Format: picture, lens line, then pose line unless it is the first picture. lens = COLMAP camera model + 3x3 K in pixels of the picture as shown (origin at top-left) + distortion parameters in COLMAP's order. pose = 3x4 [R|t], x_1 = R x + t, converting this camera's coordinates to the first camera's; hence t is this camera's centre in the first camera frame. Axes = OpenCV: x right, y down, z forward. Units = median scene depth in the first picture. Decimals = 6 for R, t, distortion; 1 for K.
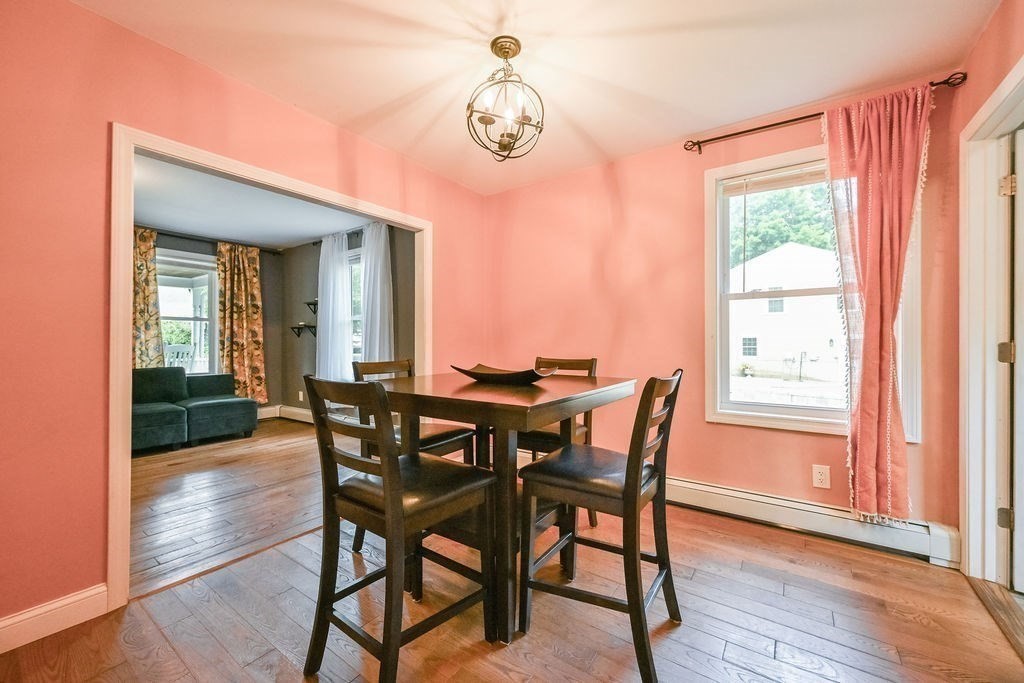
lens RADIAL K [[406.1, 0, 512.0], [0, 406.1, 341.5], [0, 0, 1]] dist [-0.000734, -0.000105]
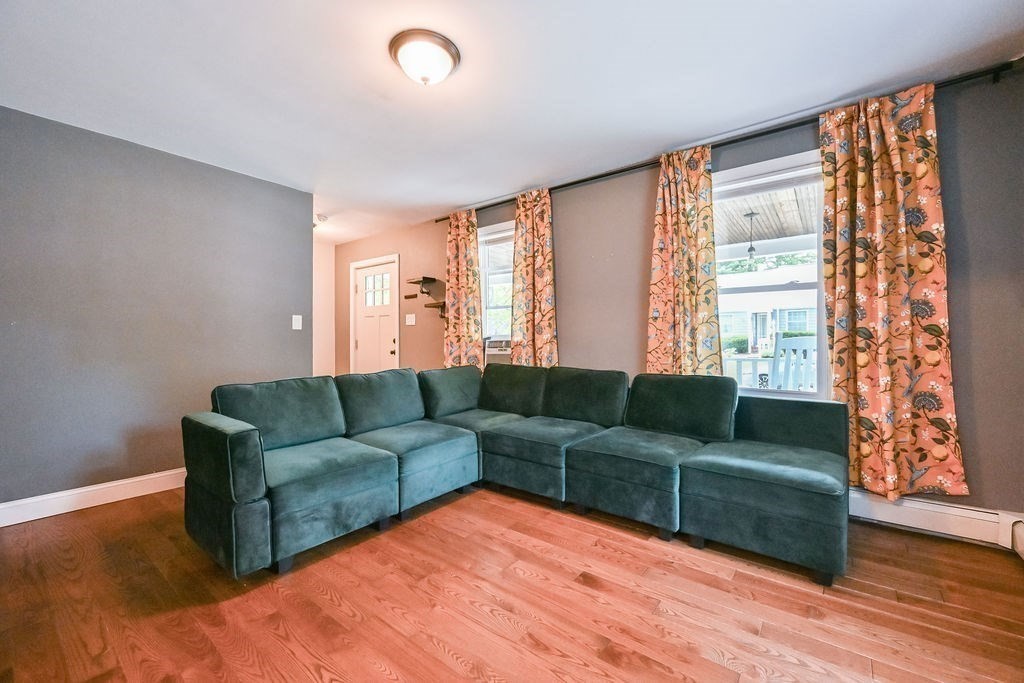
lens RADIAL K [[417.8, 0, 516.5], [0, 417.8, 338.9], [0, 0, 1]] dist [-0.001982, -0.000211]
pose [[-0.042904, -0.001550, -0.999078, -0.229253], [0.004681, 0.999988, -0.001753, 0.010131], [0.999068, -0.004752, -0.042896, 0.661155]]
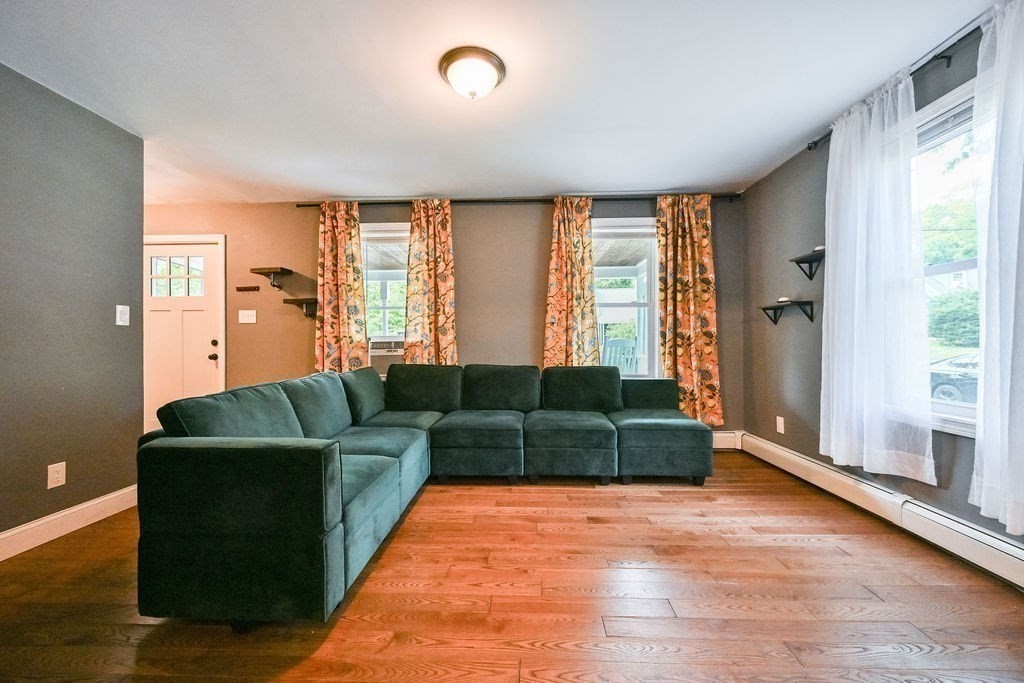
lens RADIAL K [[406.1, 0, 512.0], [0, 406.1, 341.5], [0, 0, 1]] dist [-0.000734, -0.000105]
pose [[0.548170, -0.000856, -0.836366, -0.255205], [0.005474, 0.999982, 0.002565, 0.011314], [0.836349, -0.005985, 0.548165, 0.375681]]
